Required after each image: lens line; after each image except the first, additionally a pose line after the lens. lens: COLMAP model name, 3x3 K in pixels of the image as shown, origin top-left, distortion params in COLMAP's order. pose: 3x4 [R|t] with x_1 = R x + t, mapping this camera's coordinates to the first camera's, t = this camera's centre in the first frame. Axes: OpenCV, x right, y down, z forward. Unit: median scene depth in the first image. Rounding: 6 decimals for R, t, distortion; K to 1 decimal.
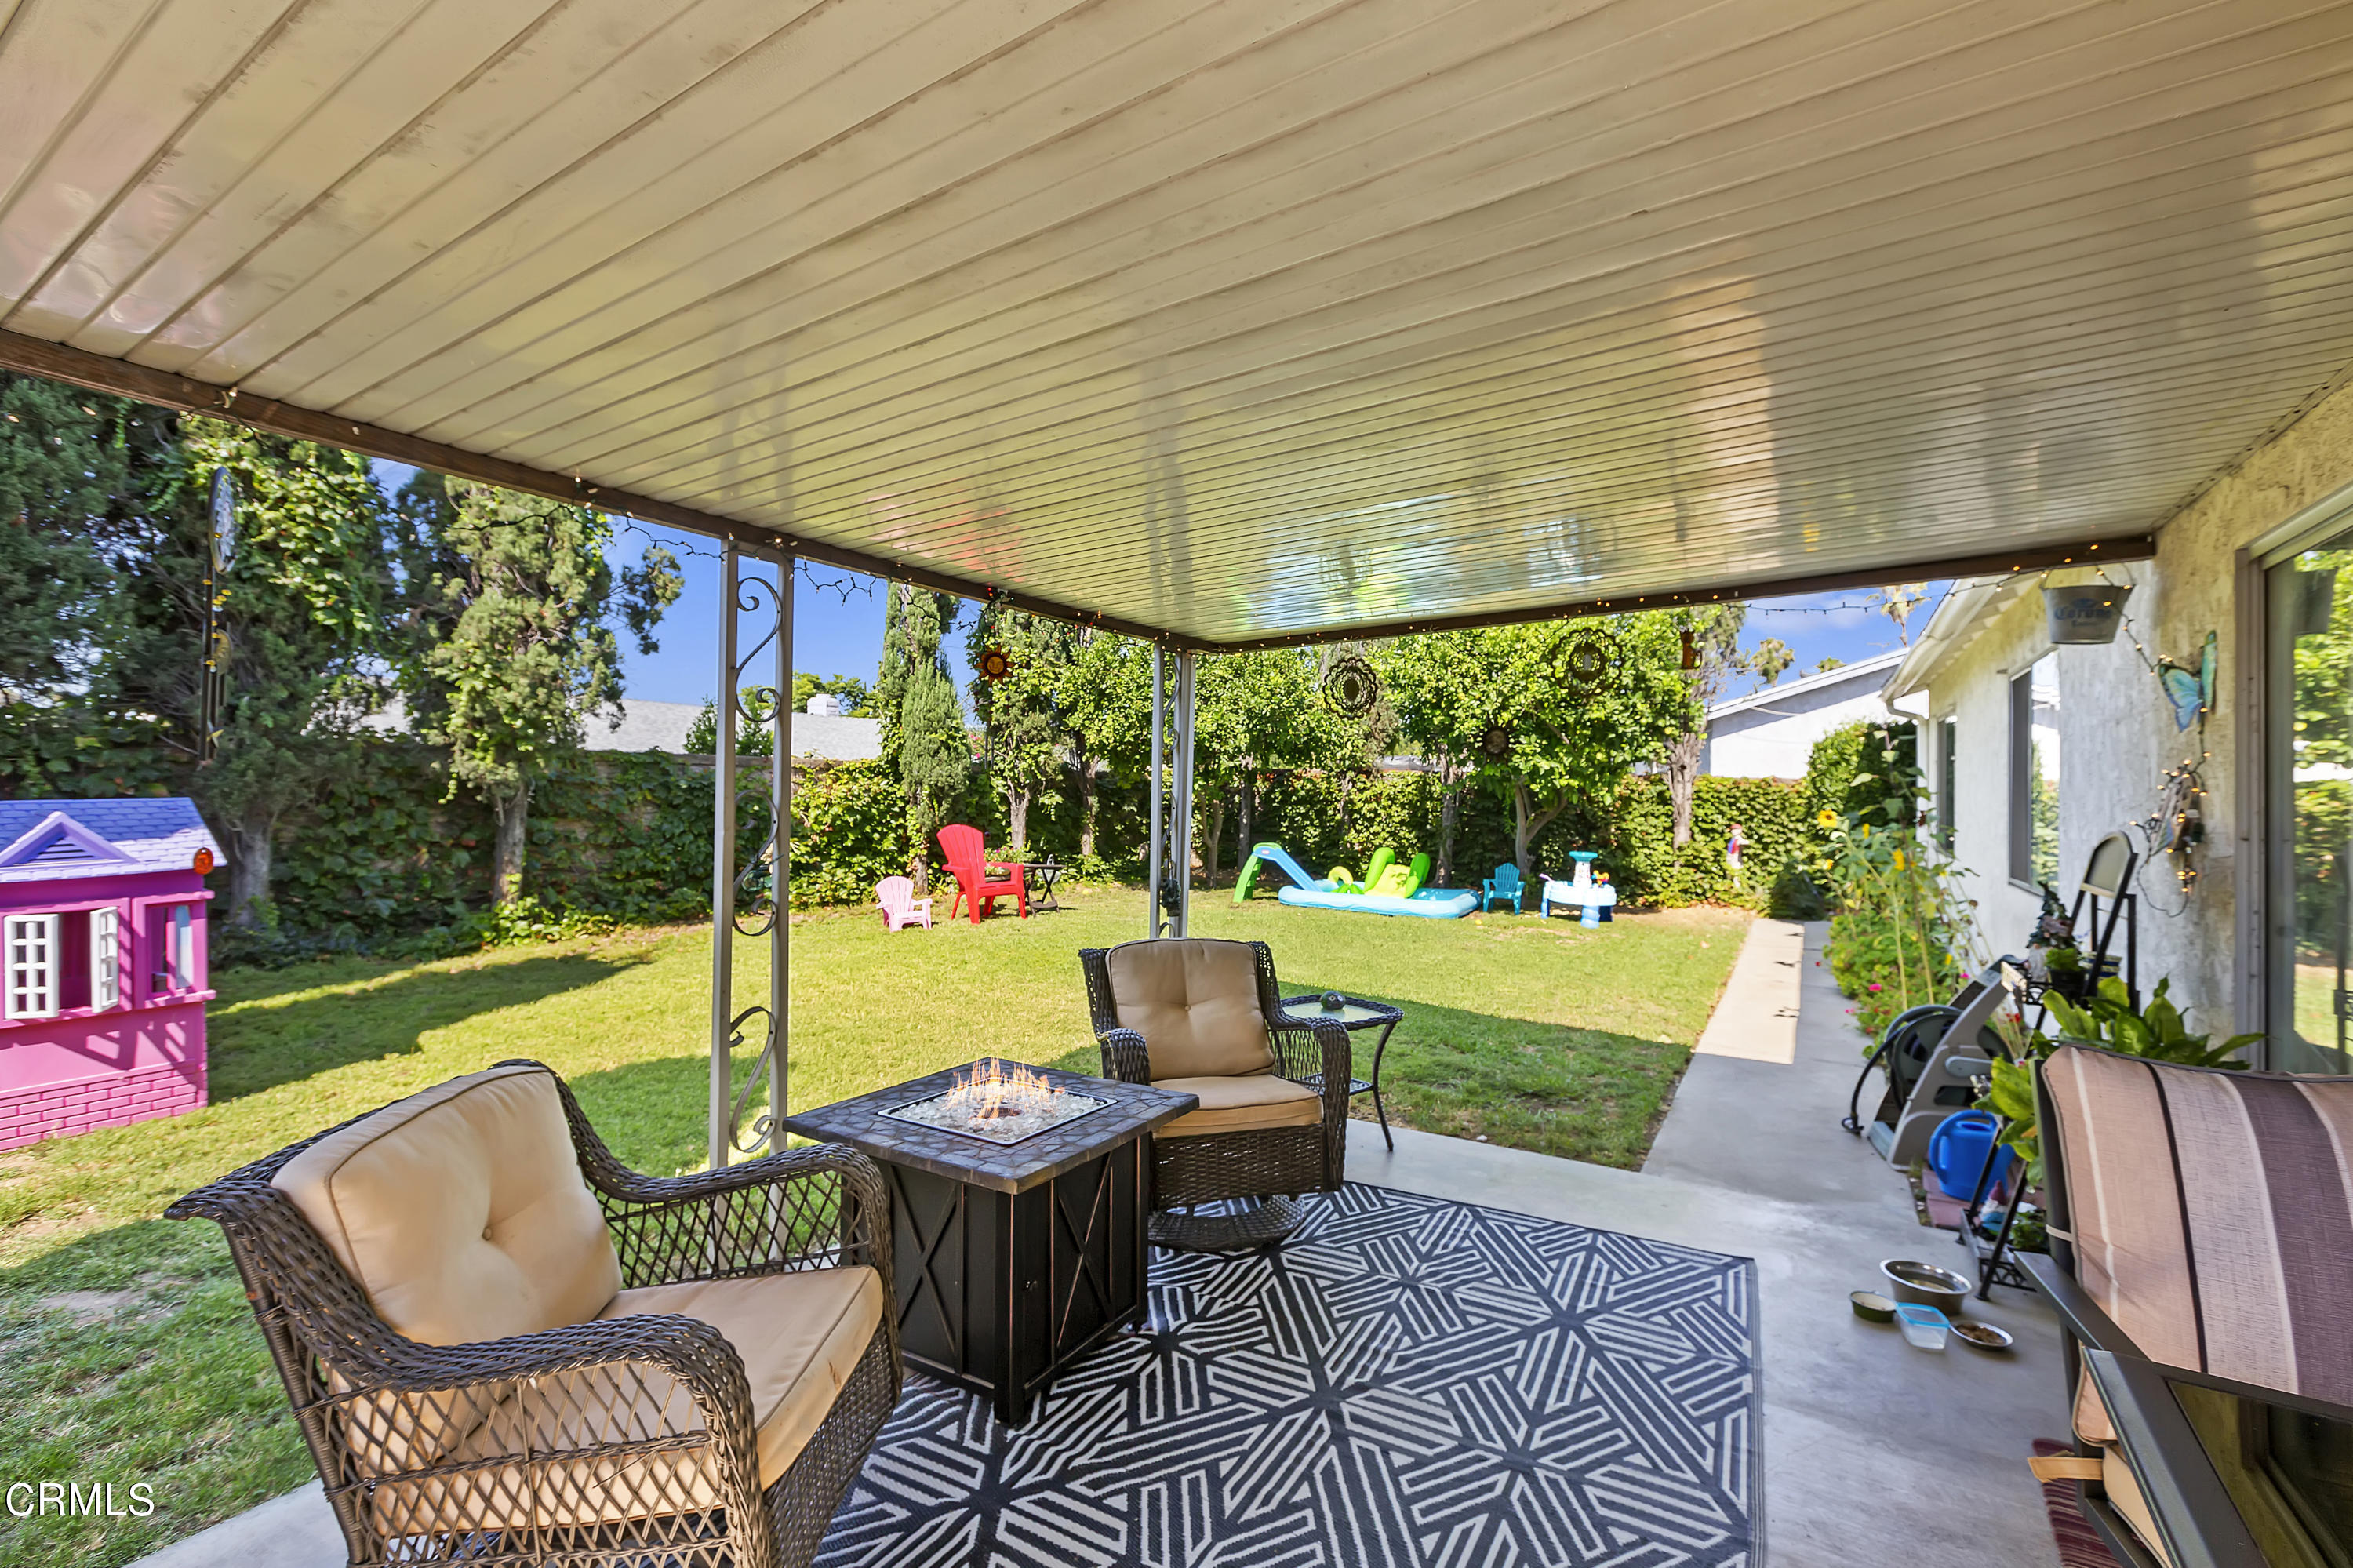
lens RADIAL K [[1053.3, 0, 1176.5], [0, 1053.3, 784.0], [0, 0, 1]] dist [-0.000385, -0.000289]
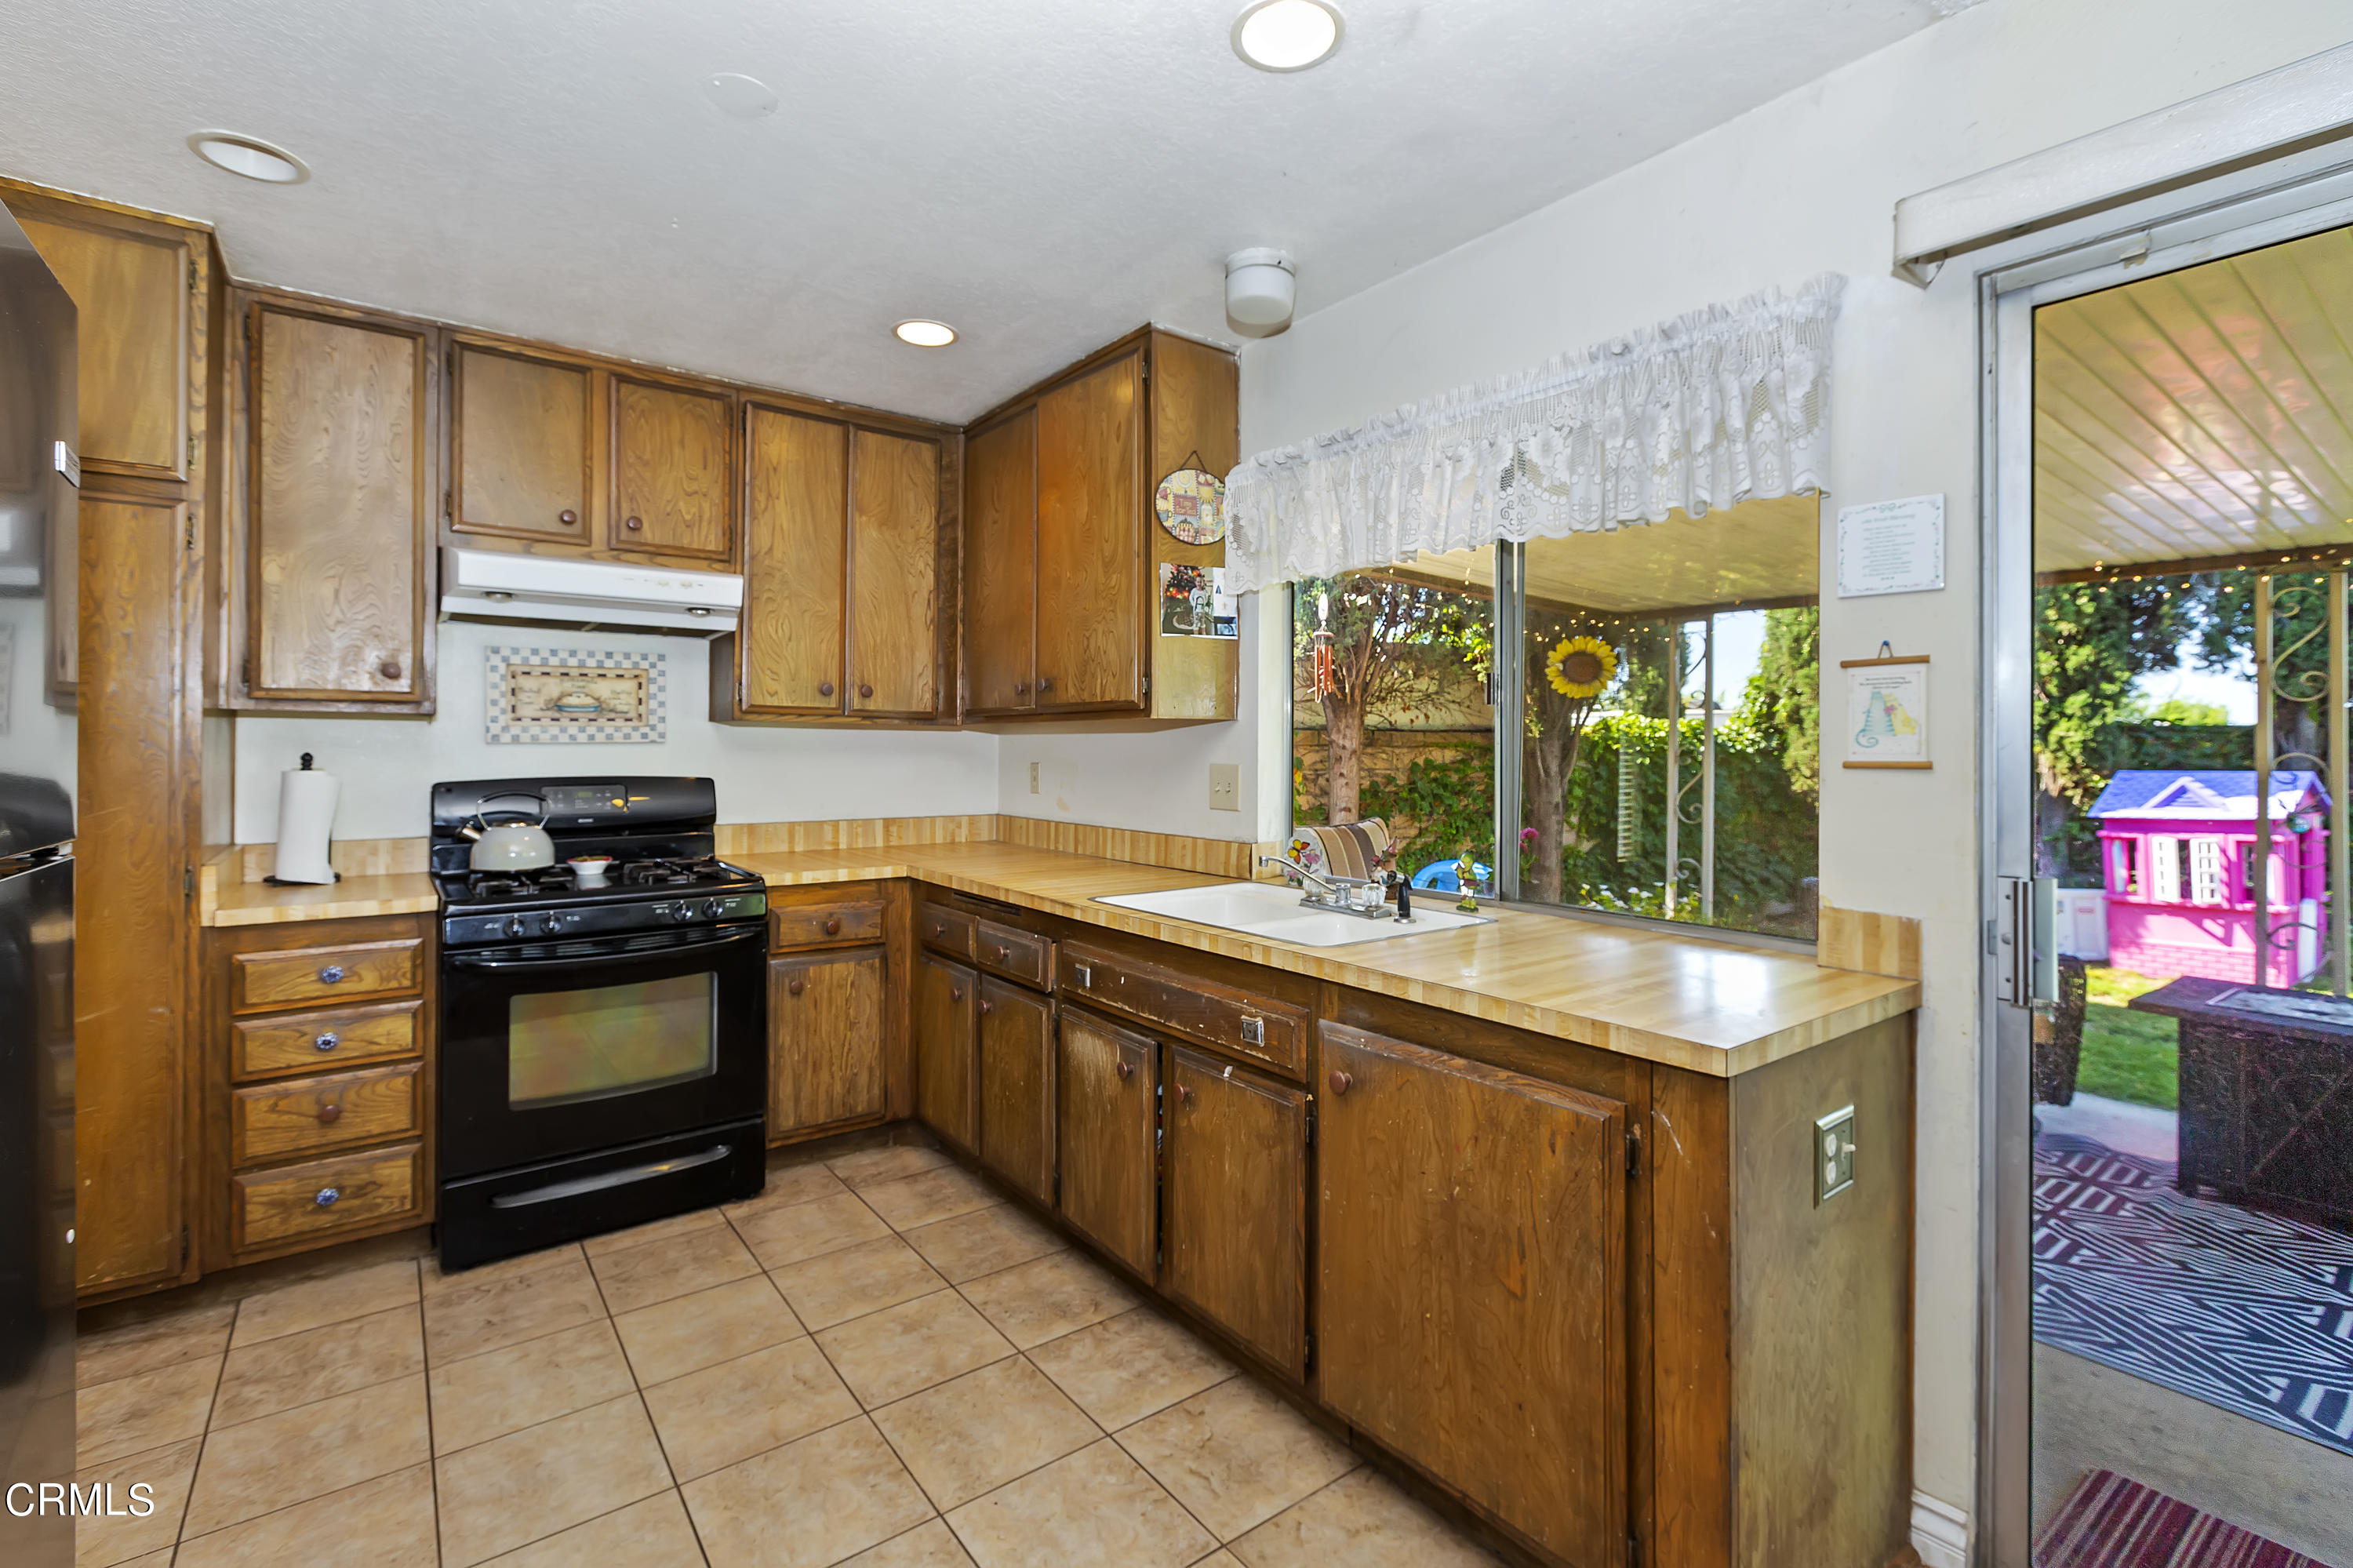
lens RADIAL K [[1049.0, 0, 1177.1], [0, 1049.0, 746.0], [0, 0, 1]] dist [0.000247, -0.000031]
pose [[-0.352169, -0.003926, -0.935928, 0.985148], [-0.004547, 0.999987, -0.002484, -0.010911], [0.935926, 0.003381, -0.352182, 0.102781]]
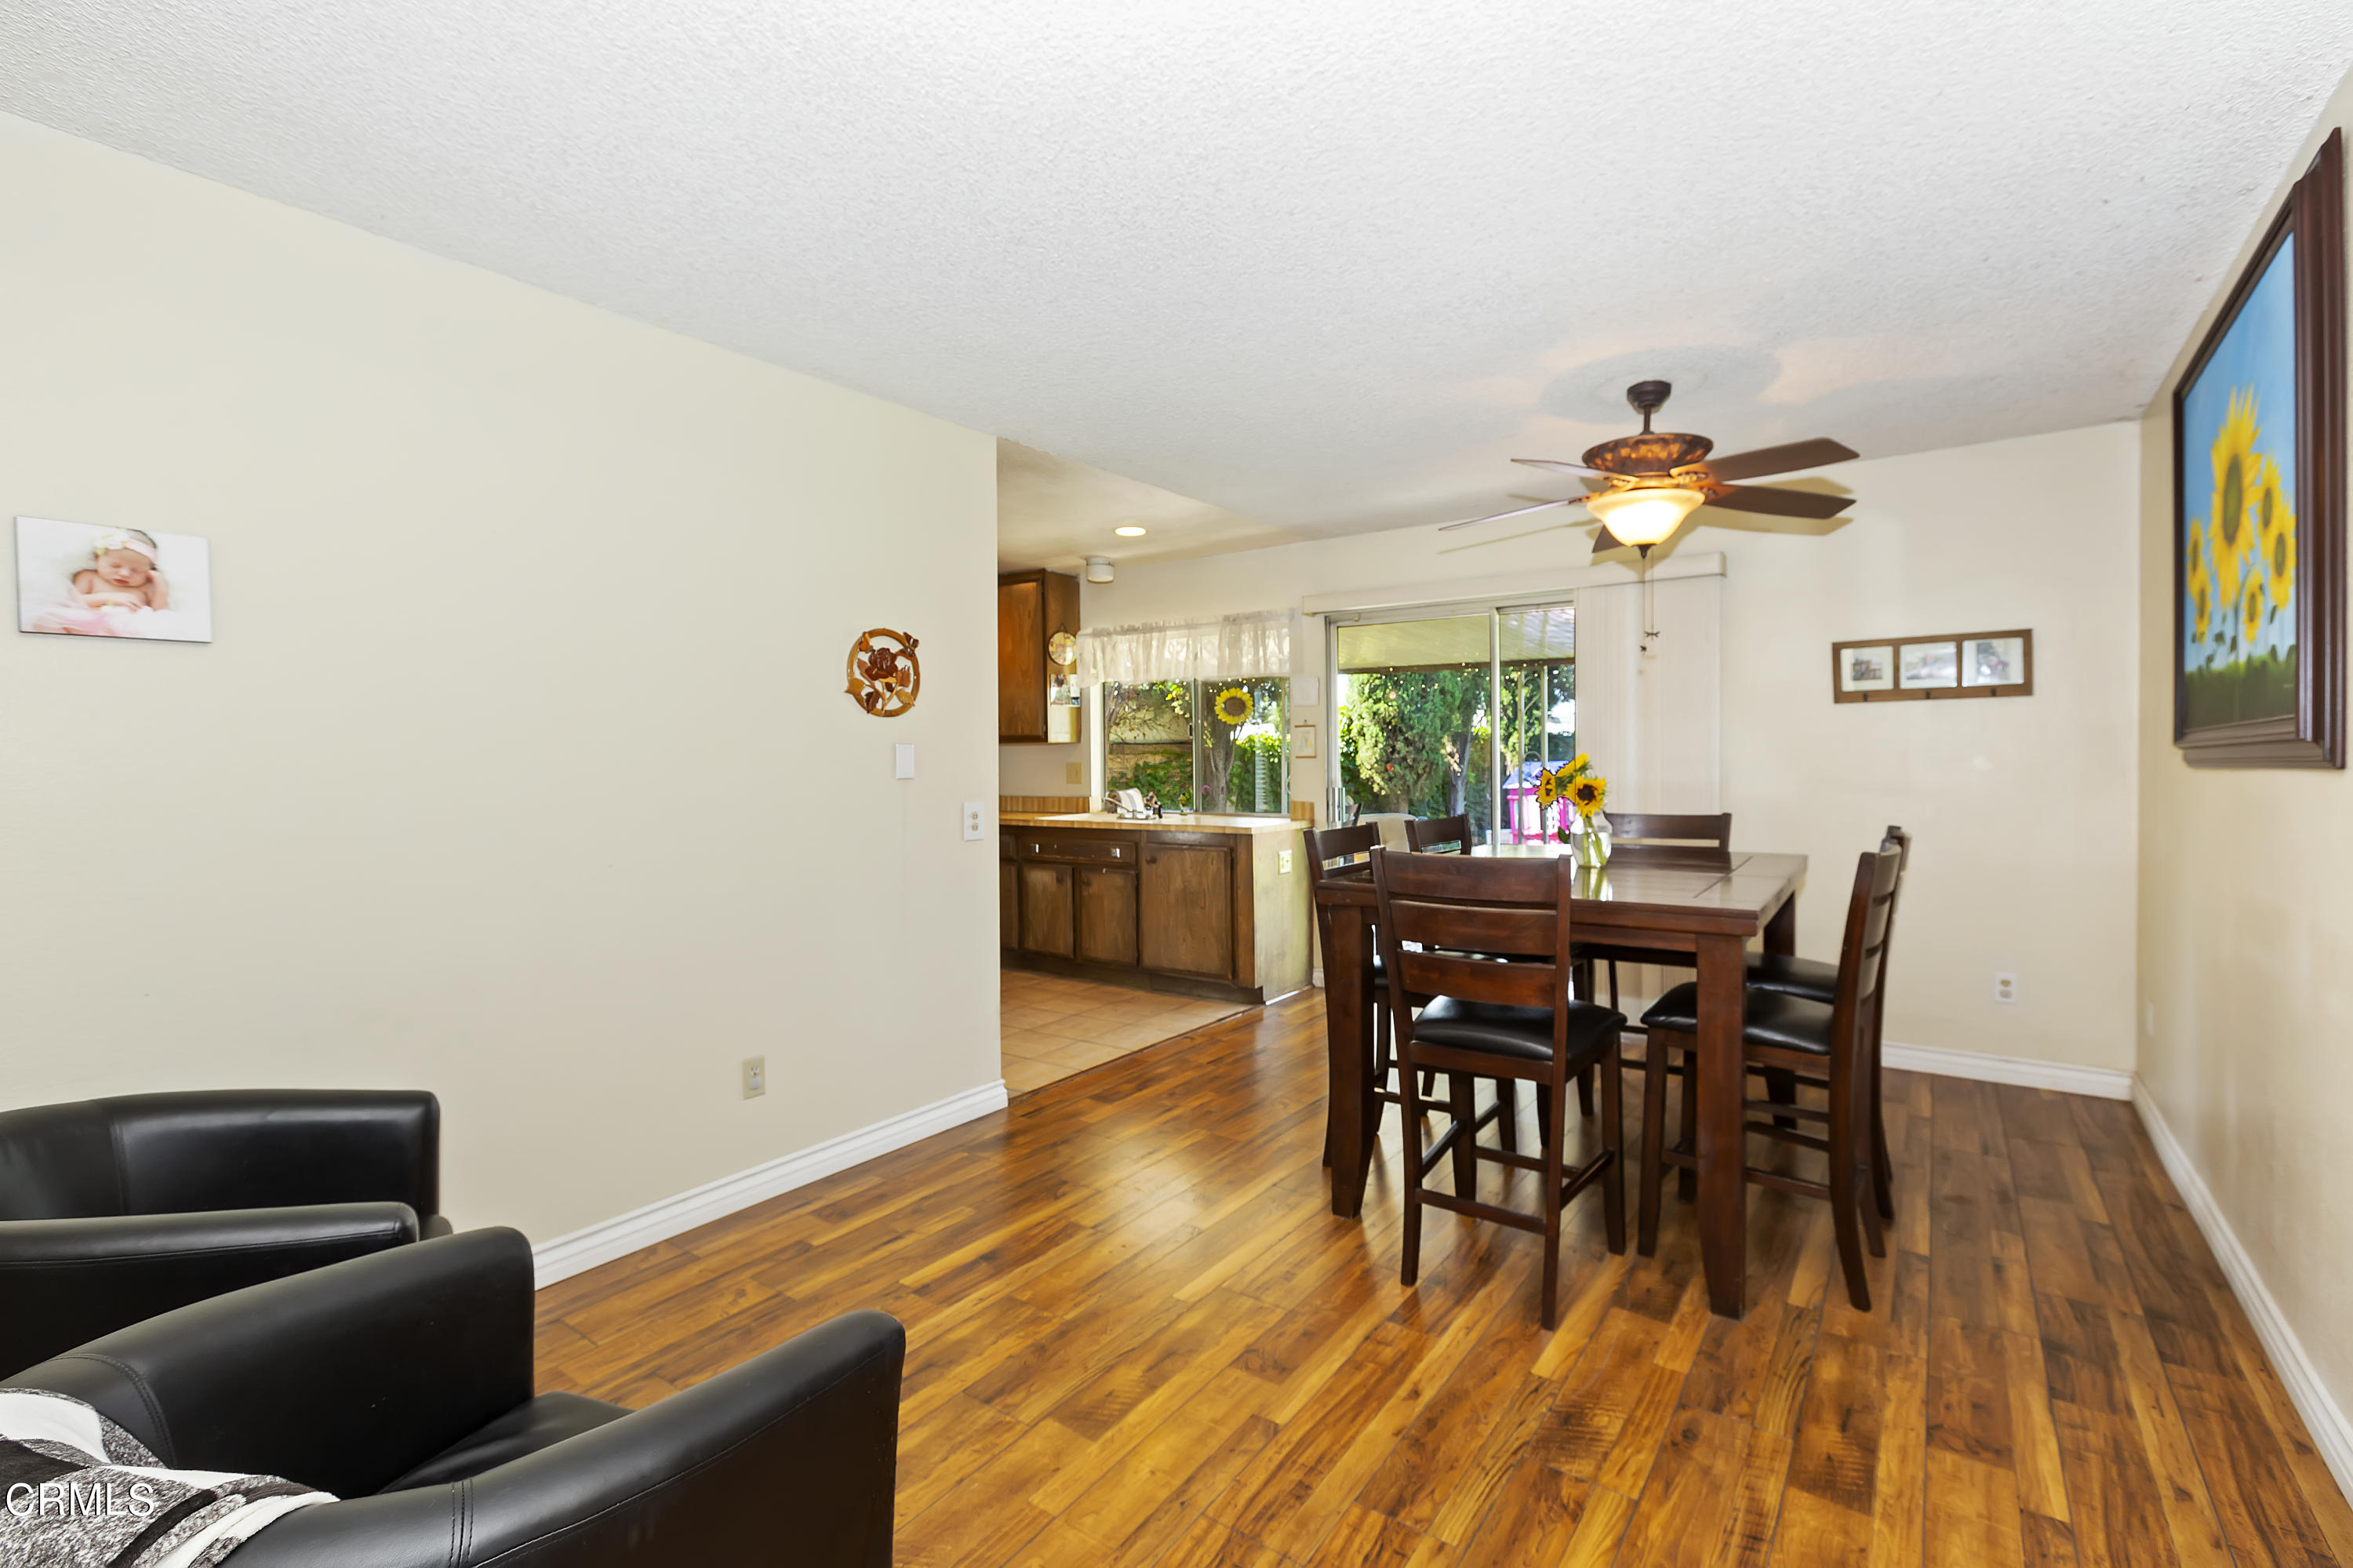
lens RADIAL K [[1049.0, 0, 1177.1], [0, 1049.0, 746.0], [0, 0, 1]] dist [0.000247, -0.000031]
pose [[-0.065487, -0.009146, -0.997812, 1.963203], [0.009314, 0.999909, -0.009777, -0.008343], [0.997810, -0.009933, -0.065396, 0.142647]]
